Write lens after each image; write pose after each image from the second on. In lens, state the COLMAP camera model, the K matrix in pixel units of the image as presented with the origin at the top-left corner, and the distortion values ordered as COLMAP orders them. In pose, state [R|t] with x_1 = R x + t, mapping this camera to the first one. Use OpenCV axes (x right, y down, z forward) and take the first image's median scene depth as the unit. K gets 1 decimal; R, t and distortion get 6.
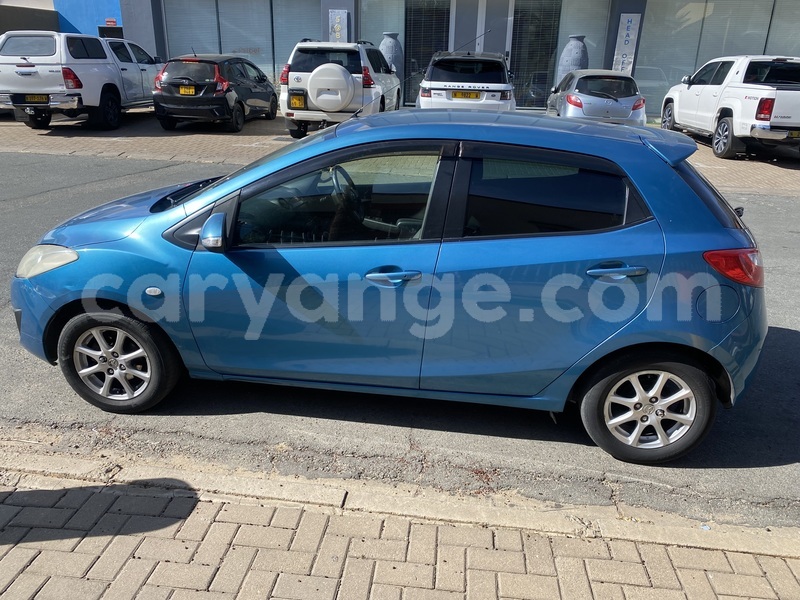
lens RADIAL K [[611.4, 0, 405.3], [0, 611.4, 303.2], [0, 0, 1]] dist [0.009794, 0.003025]
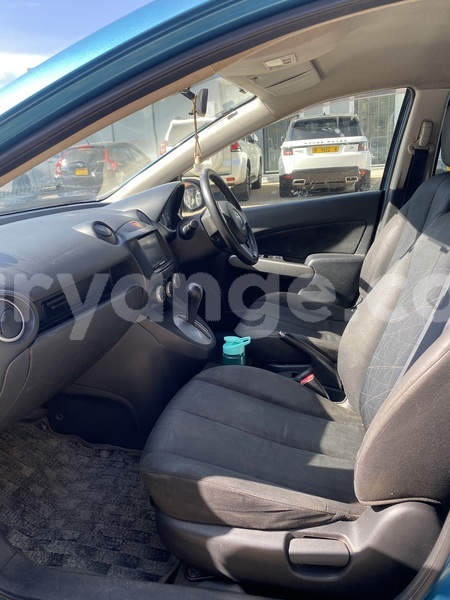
lens RADIAL K [[458.6, 0, 219.7], [0, 458.6, 301.4], [0, 0, 1]] dist [0.009794, 0.003025]
pose [[0.992572, -0.064750, -0.102993, -0.020586], [0.057309, 0.995637, -0.073644, -0.021295], [0.107312, 0.067195, 0.991952, 0.183324]]
